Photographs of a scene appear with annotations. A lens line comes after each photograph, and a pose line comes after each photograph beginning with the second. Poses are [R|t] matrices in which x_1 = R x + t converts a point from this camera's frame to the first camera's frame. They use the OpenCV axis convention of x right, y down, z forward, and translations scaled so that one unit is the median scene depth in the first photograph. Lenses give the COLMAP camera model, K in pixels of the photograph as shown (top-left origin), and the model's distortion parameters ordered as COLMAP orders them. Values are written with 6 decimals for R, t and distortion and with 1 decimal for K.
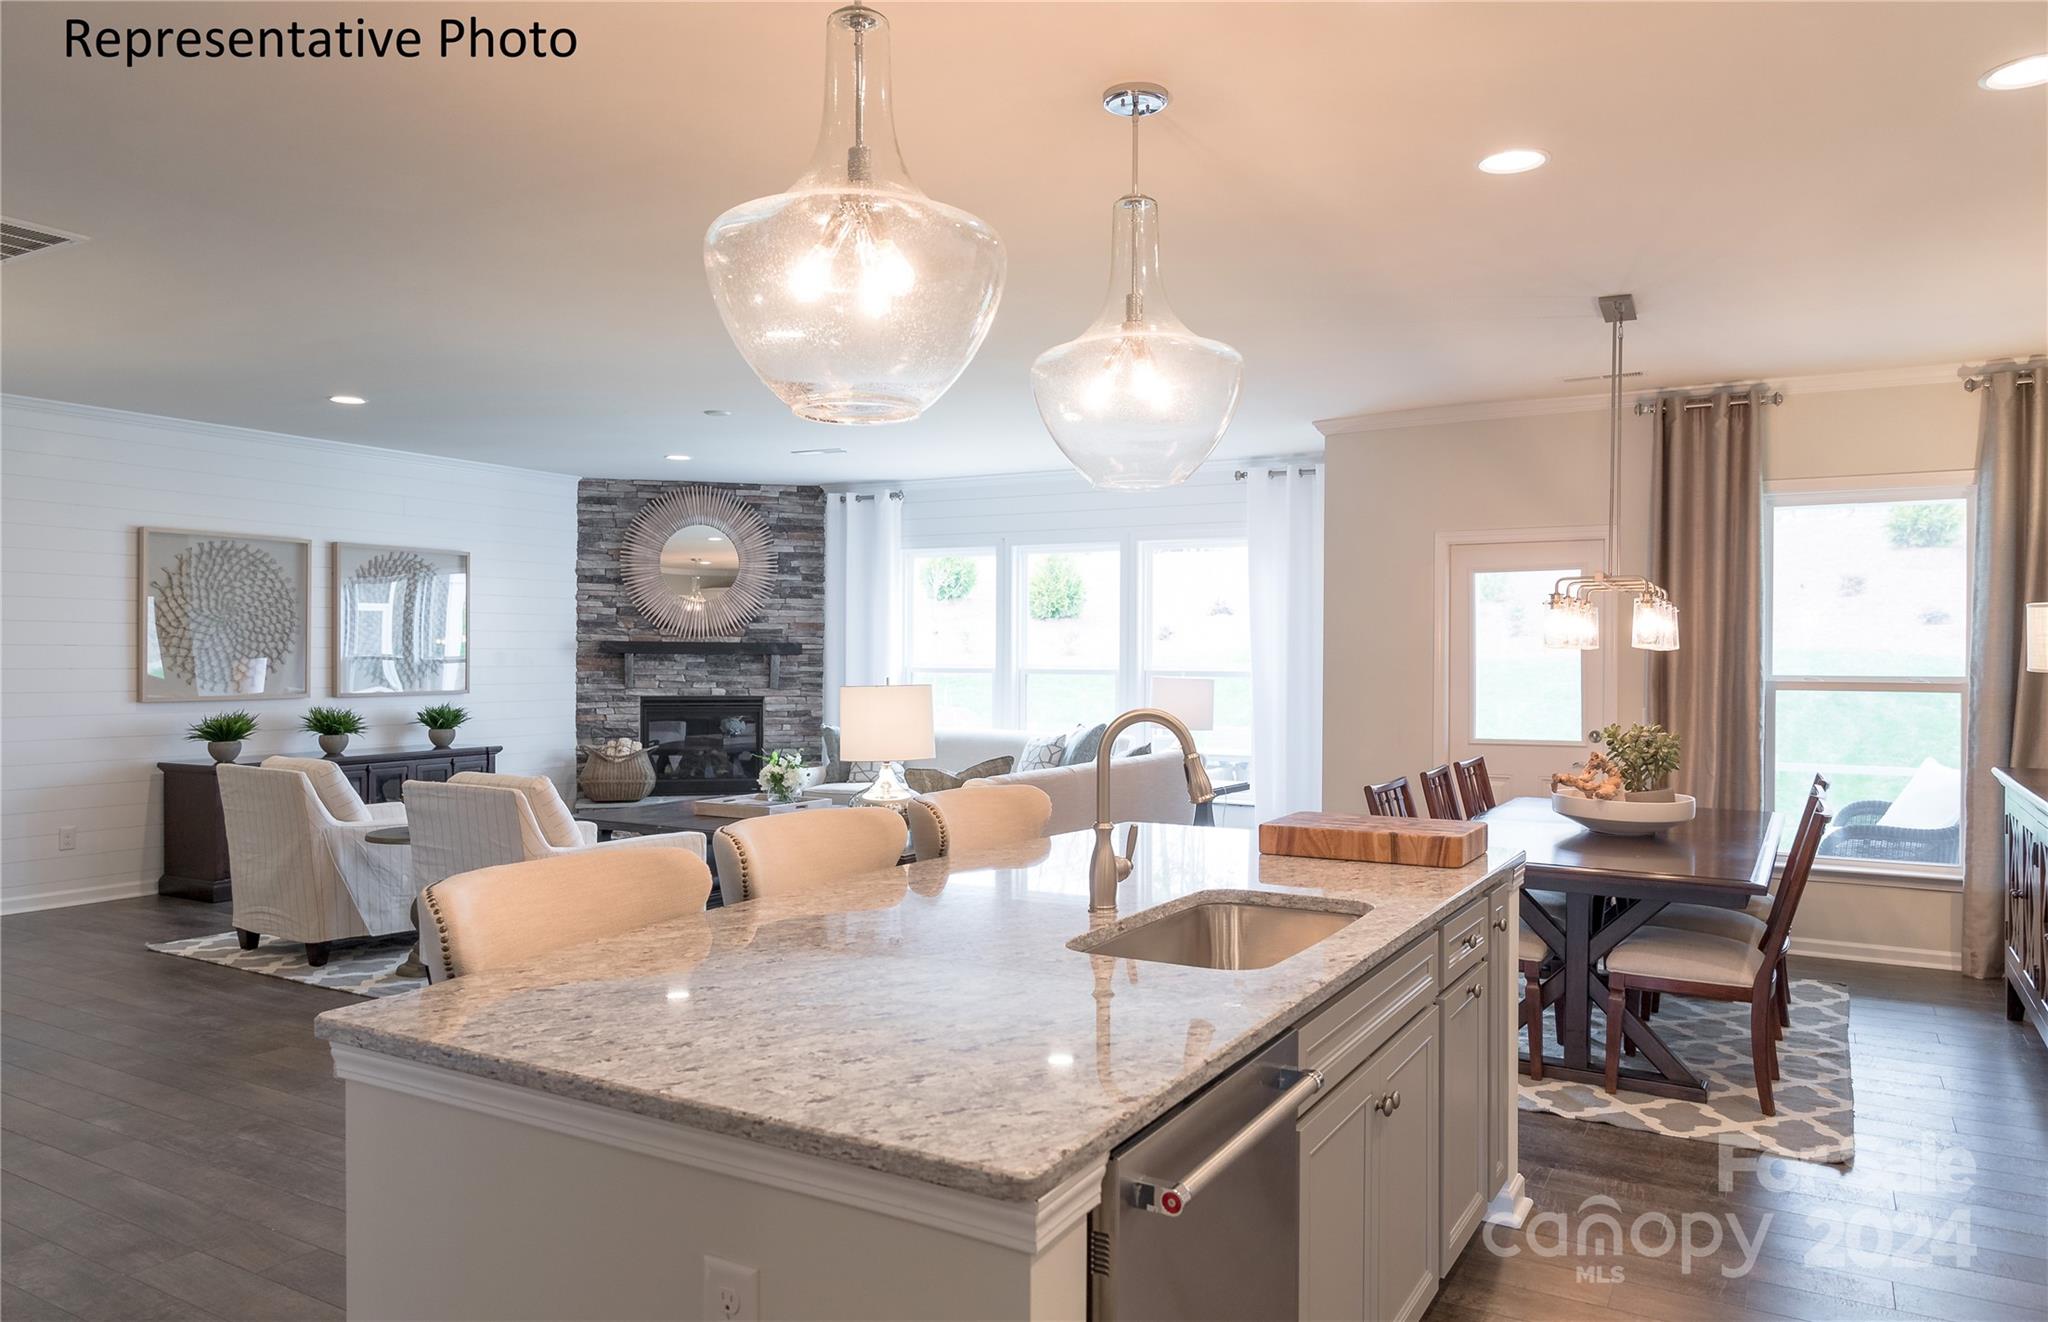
lens RADIAL K [[1390.1, 0, 1024.0], [0, 1390.1, 661.0], [0, 0, 1]] dist [0.002726, -0.006417]
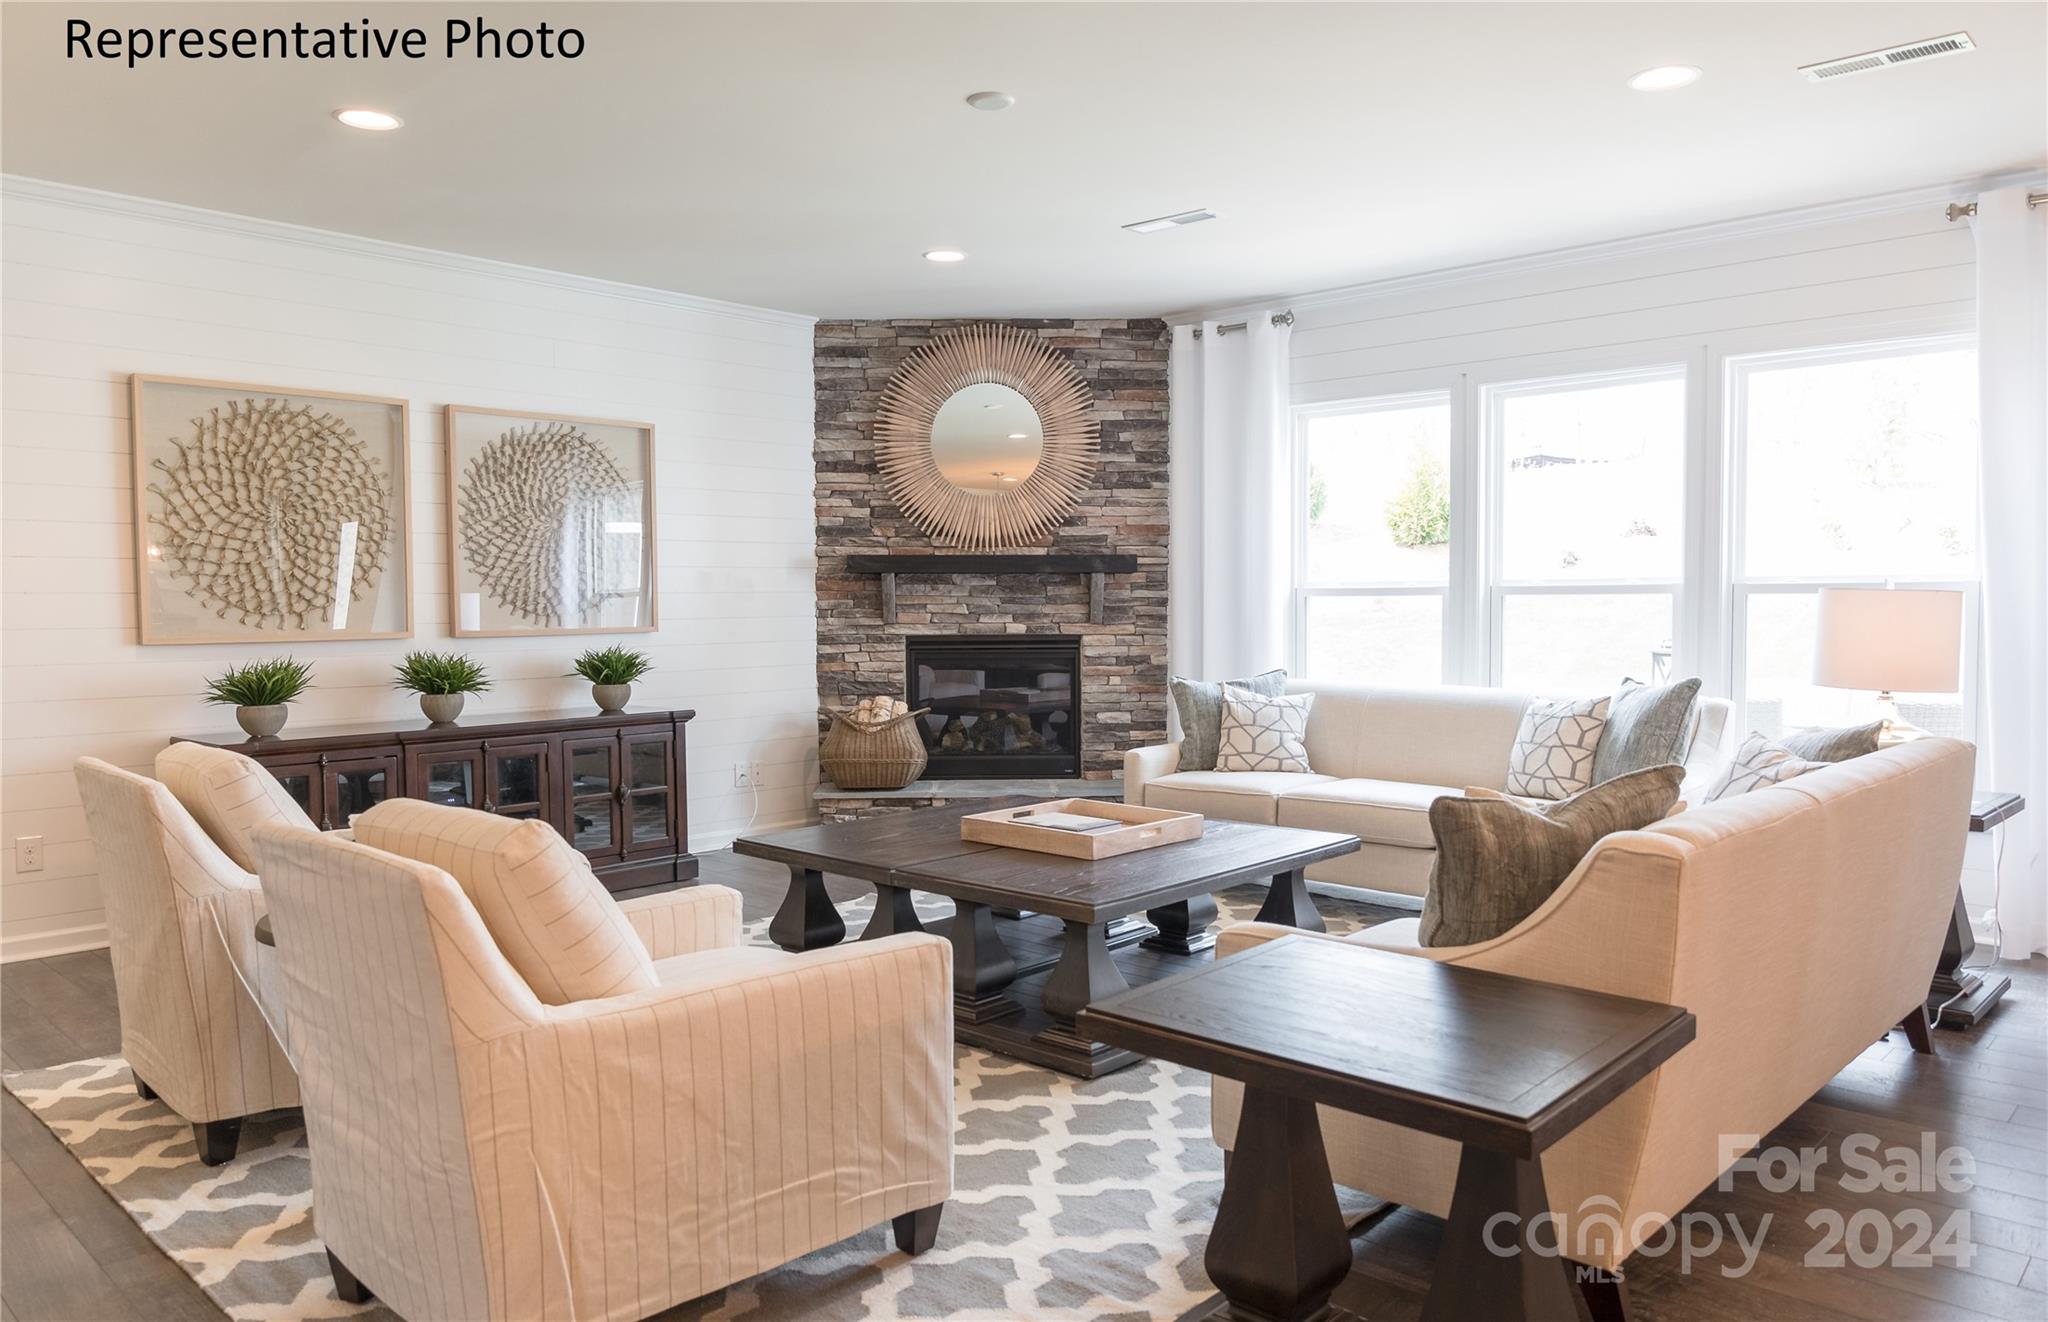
lens RADIAL K [[1390.1, 0, 1024.0], [0, 1390.1, 661.0], [0, 0, 1]] dist [0.002726, -0.006417]
pose [[0.974563, -0.001788, -0.224107, -0.064338], [0.010483, 0.999237, 0.037617, 0.012735], [0.223868, -0.039009, 0.973838, 0.342819]]
